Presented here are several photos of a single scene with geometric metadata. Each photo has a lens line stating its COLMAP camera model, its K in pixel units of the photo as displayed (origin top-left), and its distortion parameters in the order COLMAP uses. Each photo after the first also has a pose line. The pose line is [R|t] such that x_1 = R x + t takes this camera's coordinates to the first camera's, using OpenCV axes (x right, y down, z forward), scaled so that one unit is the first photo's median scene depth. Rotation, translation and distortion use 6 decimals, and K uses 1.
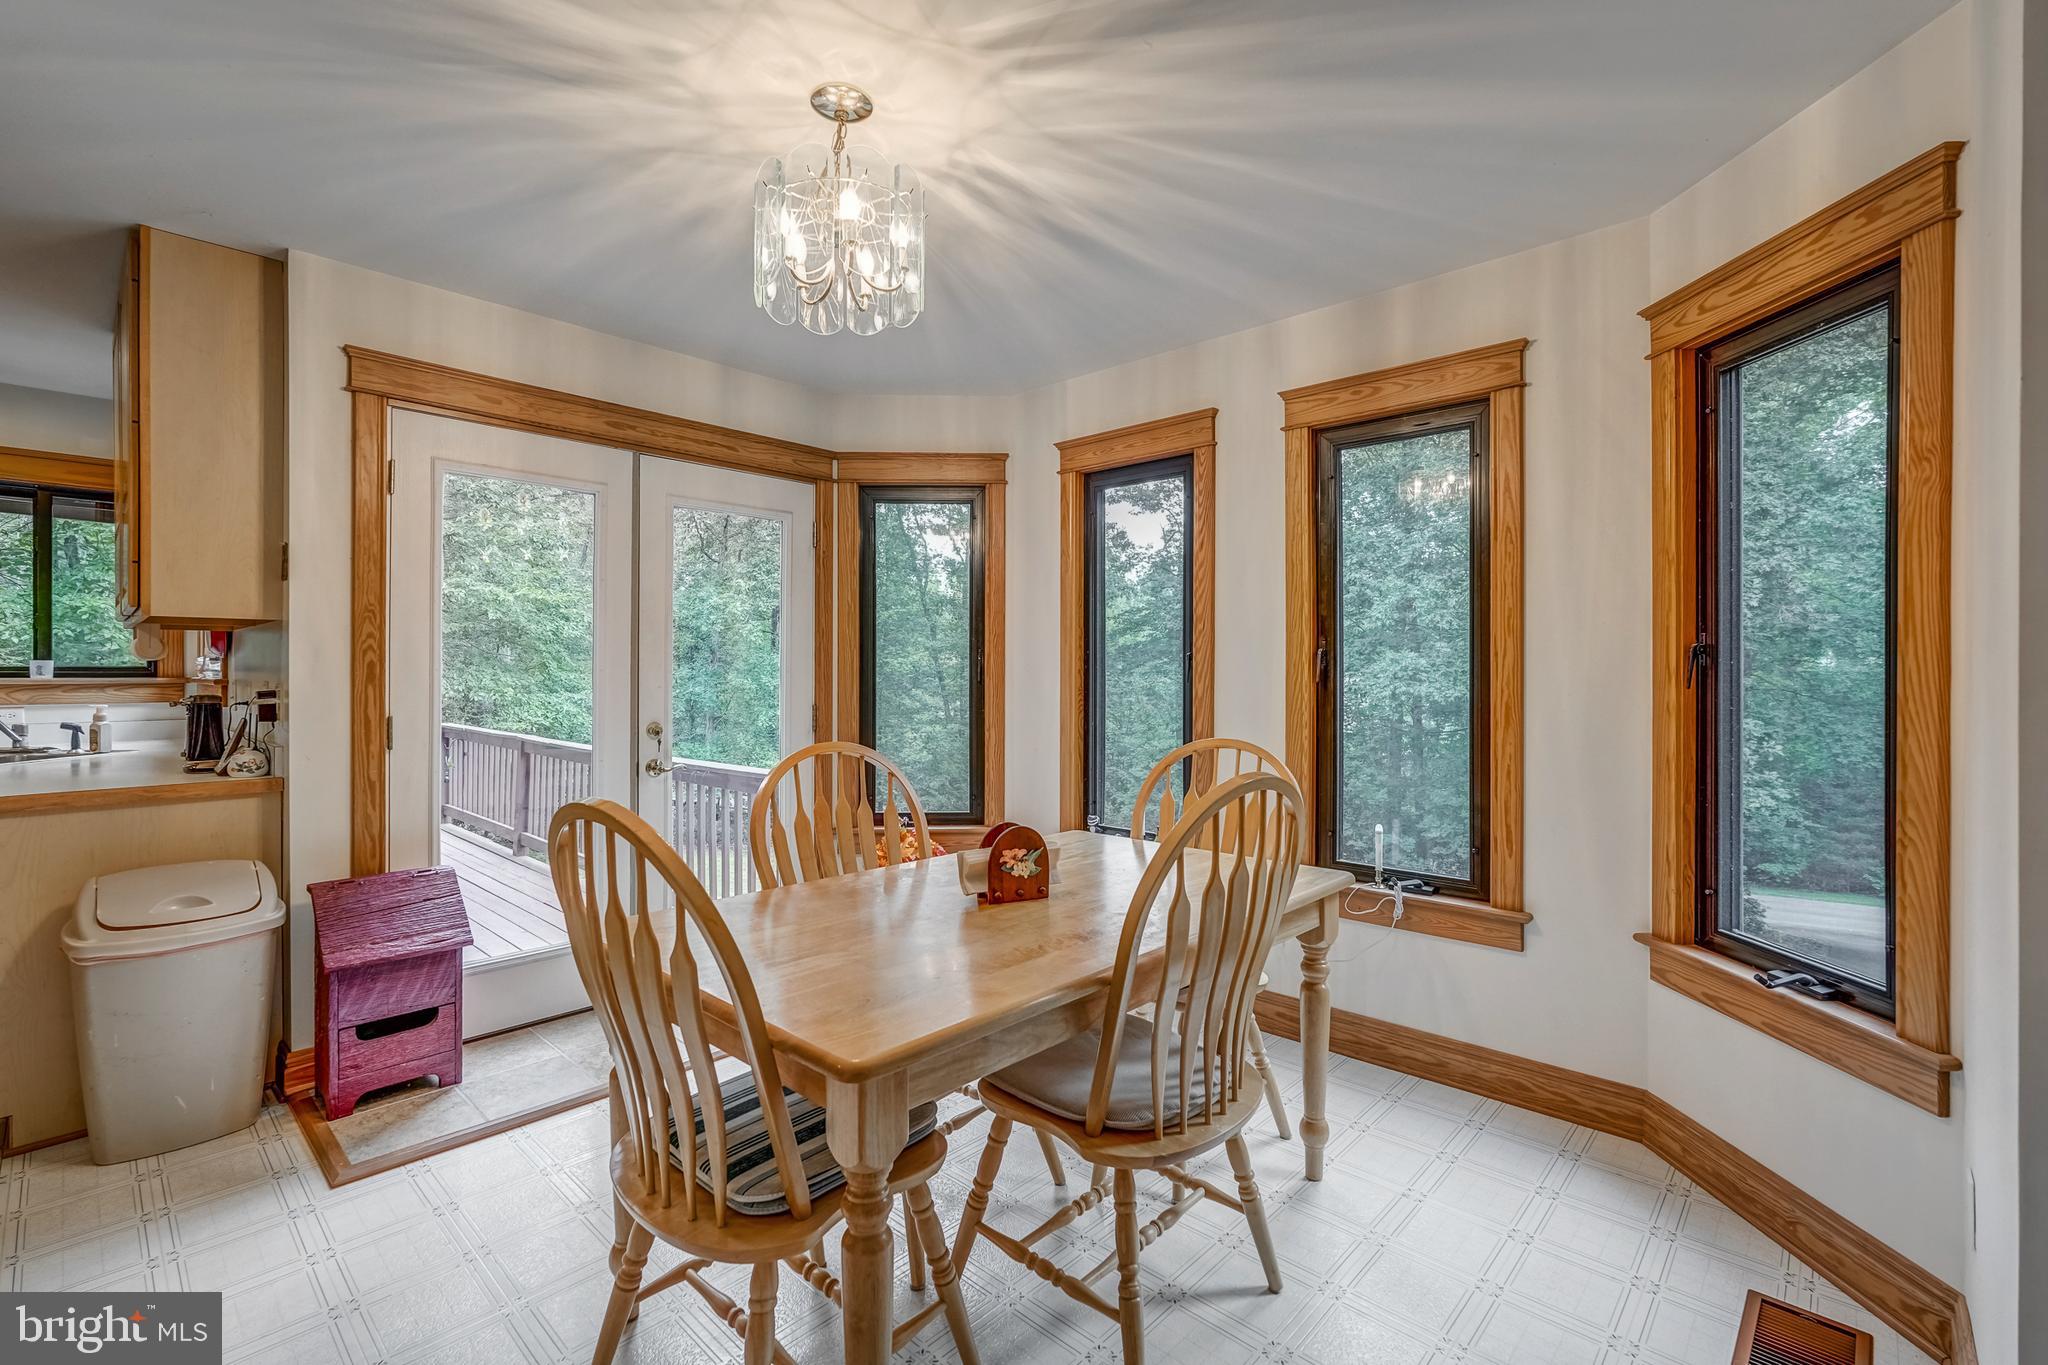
lens RADIAL K [[901.9, 0, 1023.7], [0, 901.9, 669.5], [0, 0, 1]] dist [-0.019316, 0.008677]
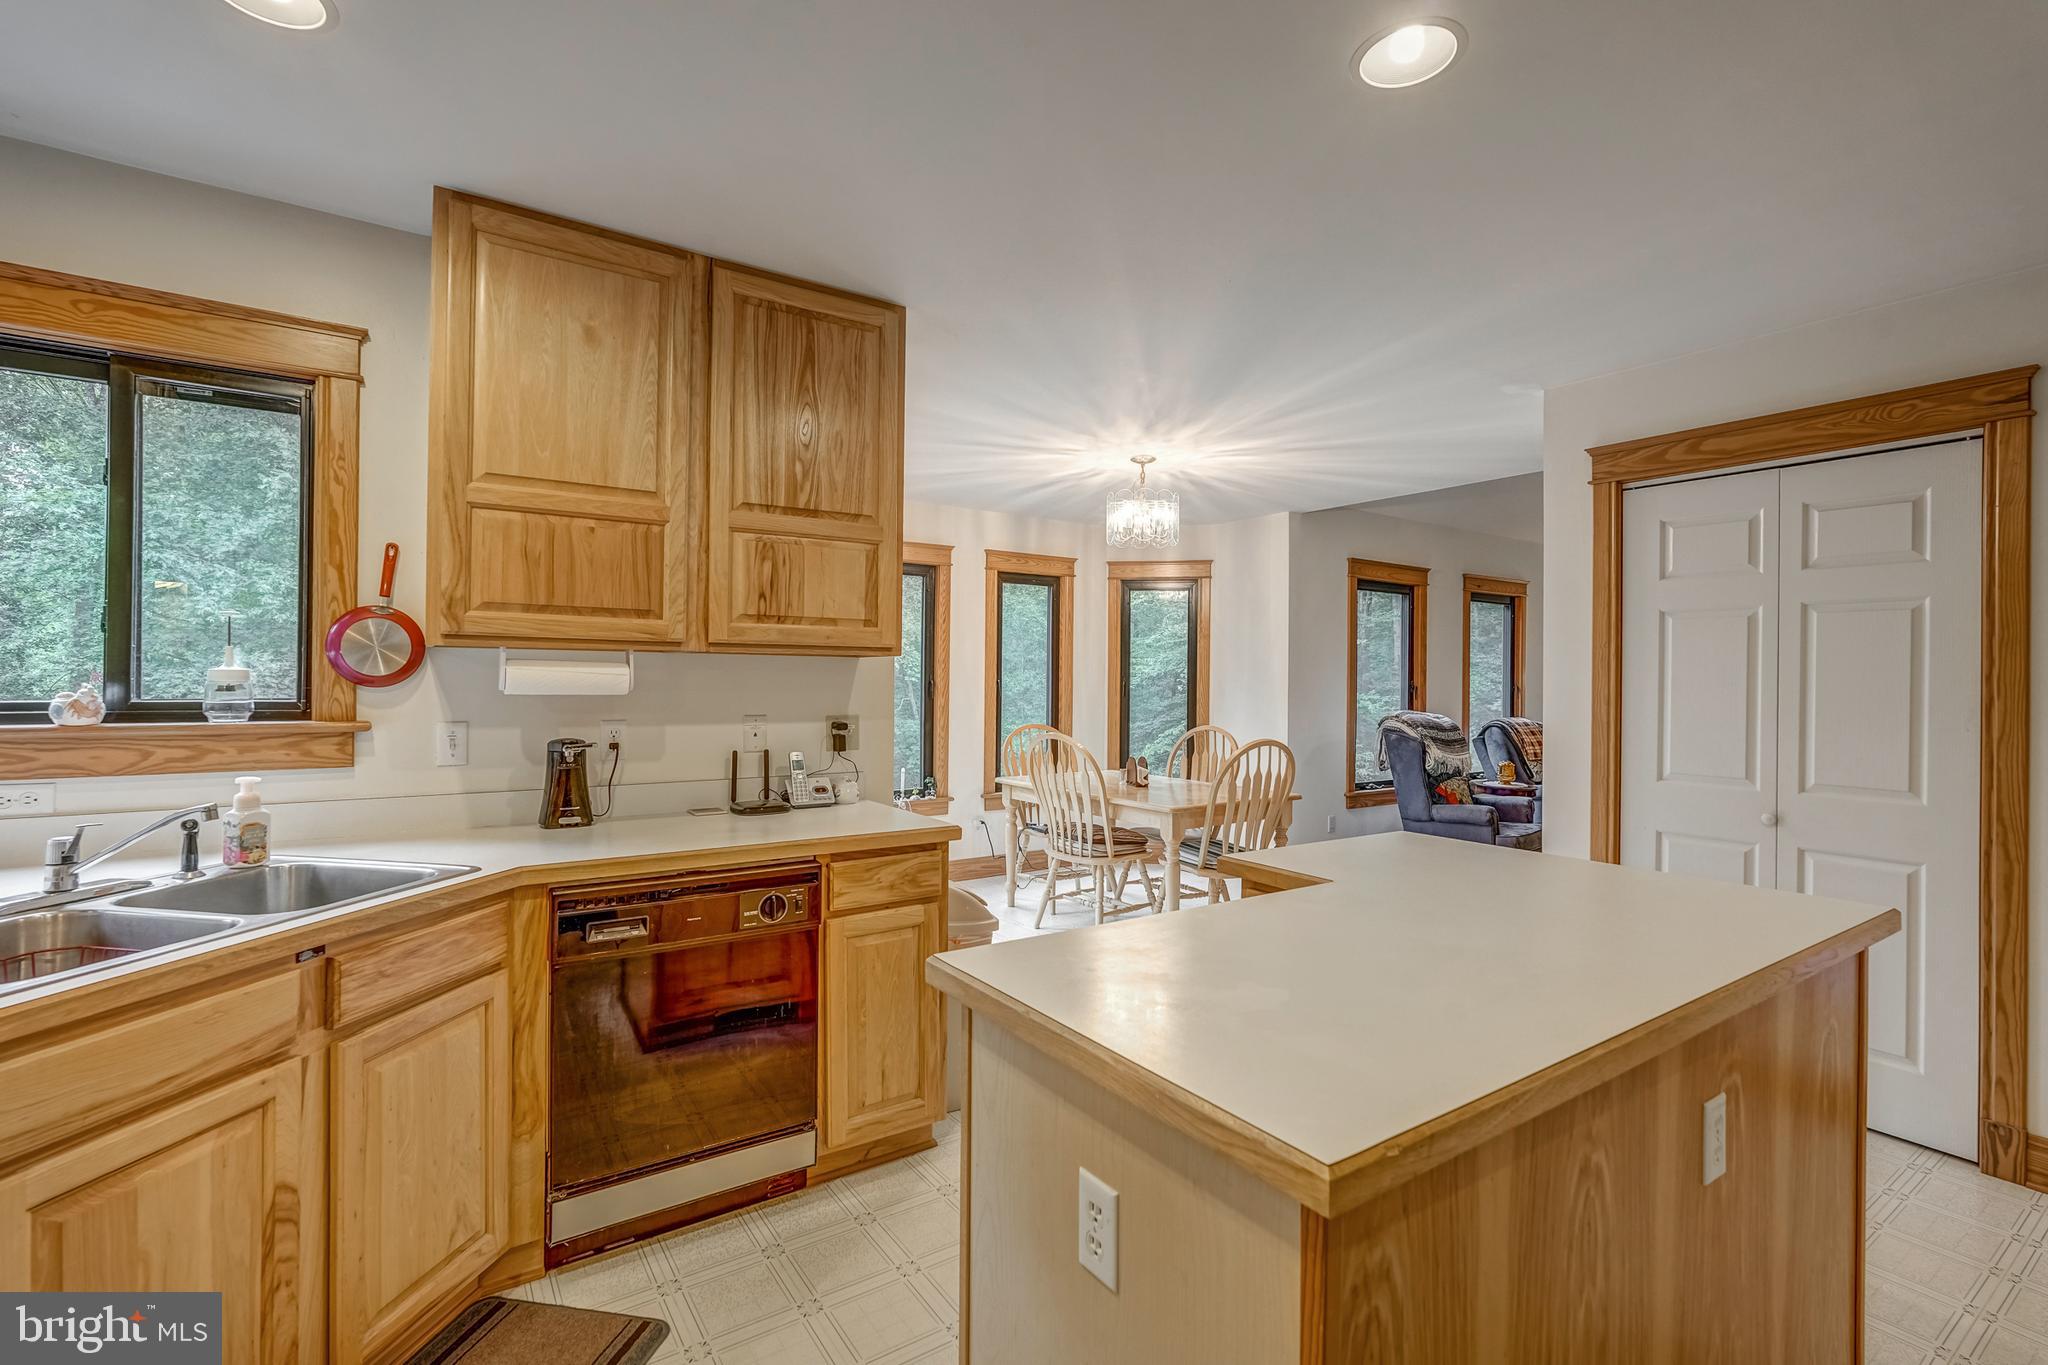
lens RADIAL K [[914.1, 0, 1020.2], [0, 914.1, 672.3], [0, 0, 1]] dist [-0.014740, 0.000209]
pose [[0.229630, 0.009067, 0.973236, -1.616340], [-0.009362, 0.999931, -0.007107, -0.027080], [-0.973233, -0.007480, 0.229699, 0.464232]]
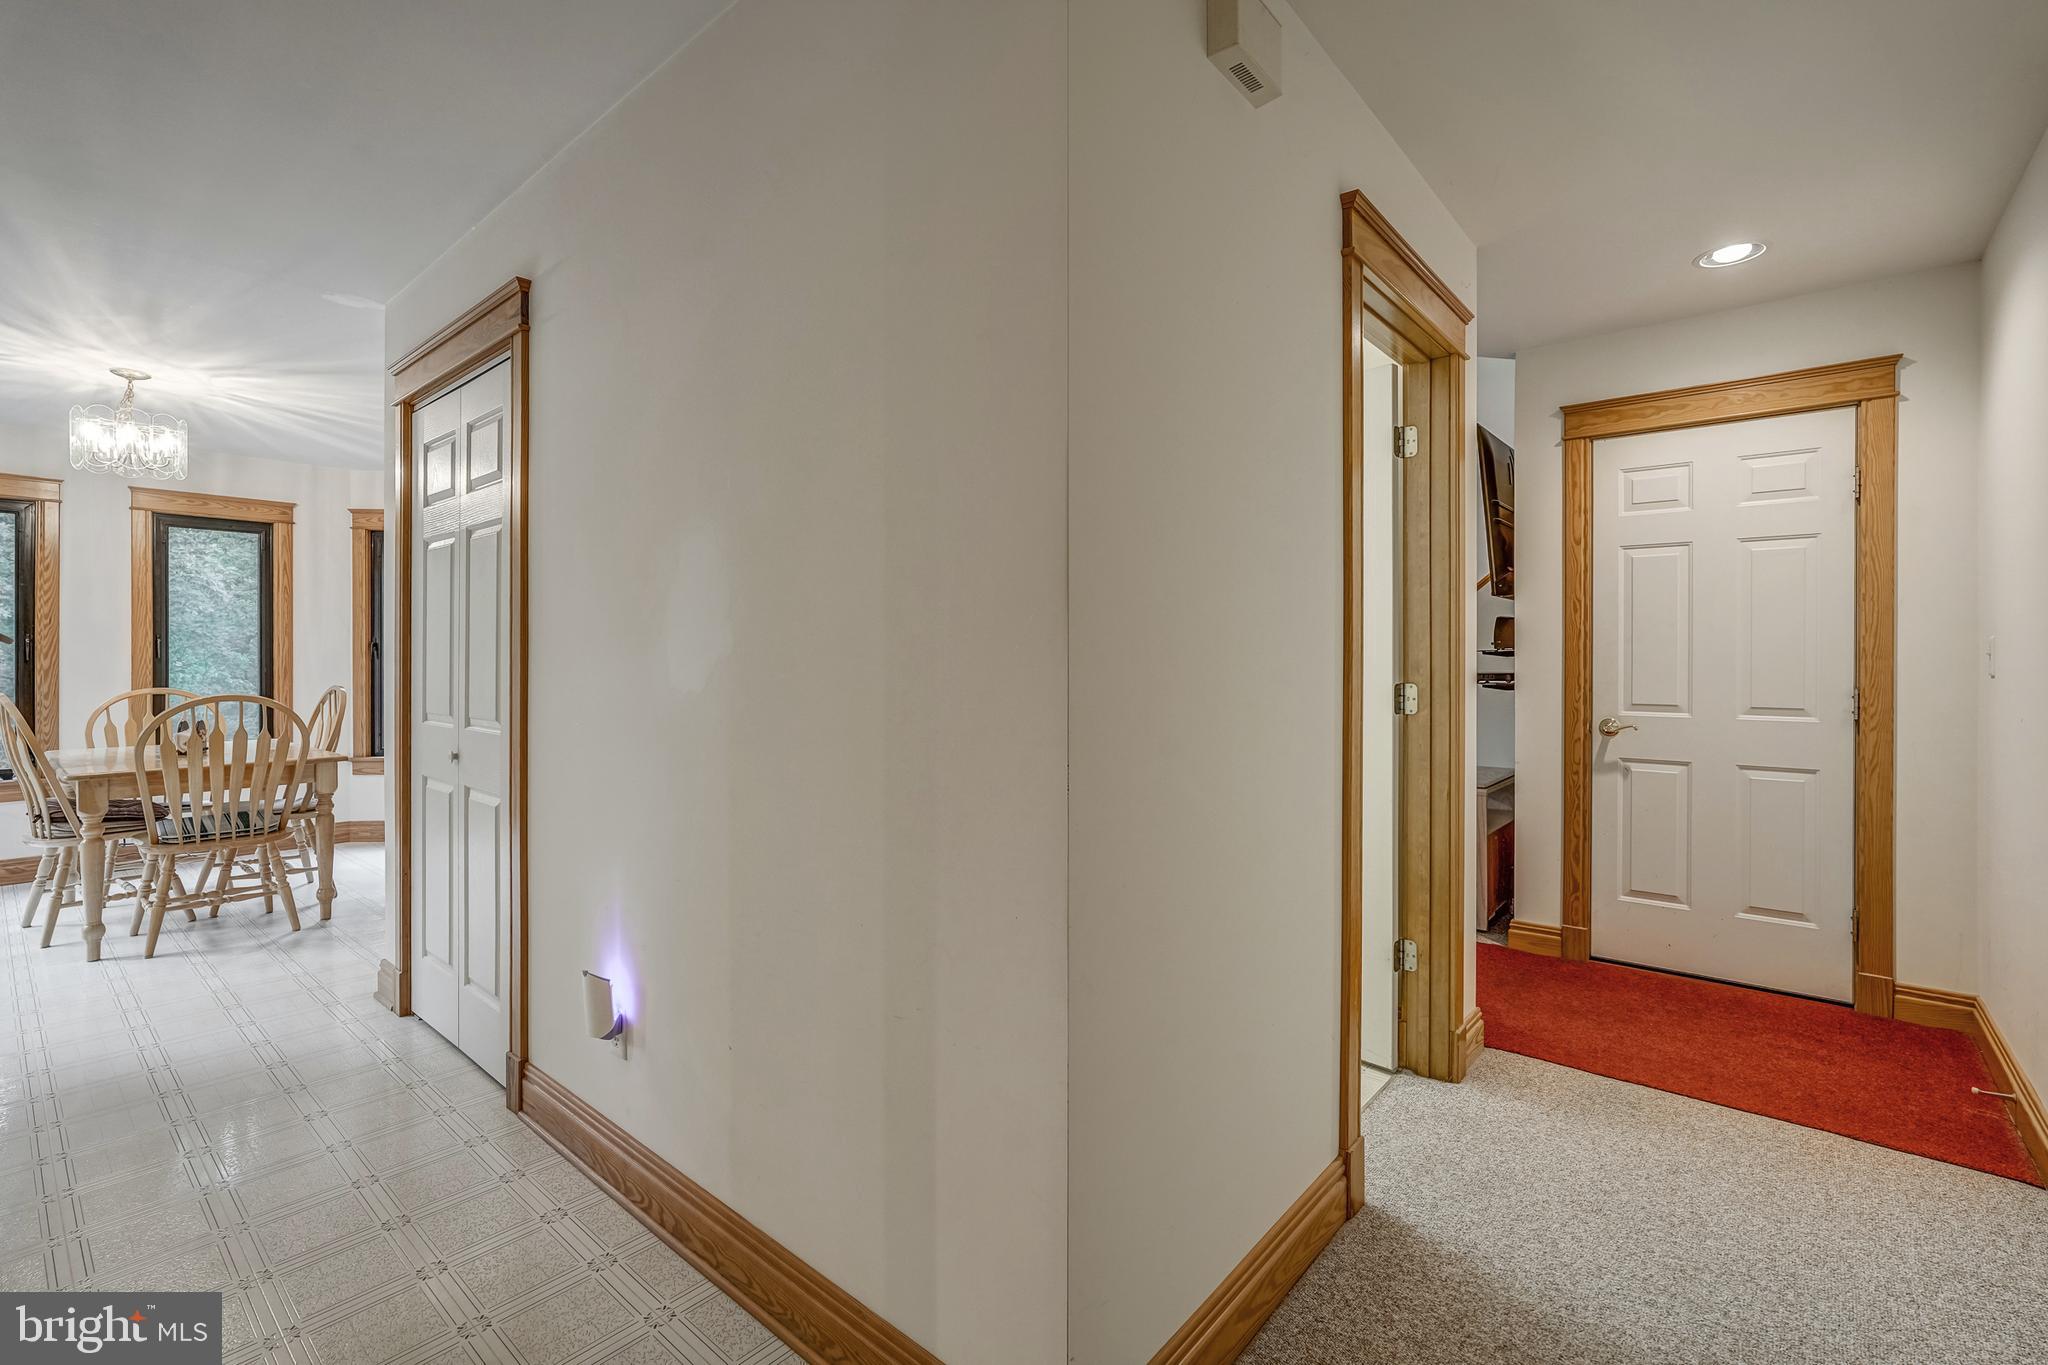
lens RADIAL K [[901.9, 0, 1023.7], [0, 901.9, 669.5], [0, 0, 1]] dist [-0.019316, 0.008677]
pose [[-0.049706, -0.012229, 0.998689, -1.439475], [0.002114, 0.999922, 0.012350, 0.014805], [-0.998762, 0.002725, -0.049676, -0.571673]]
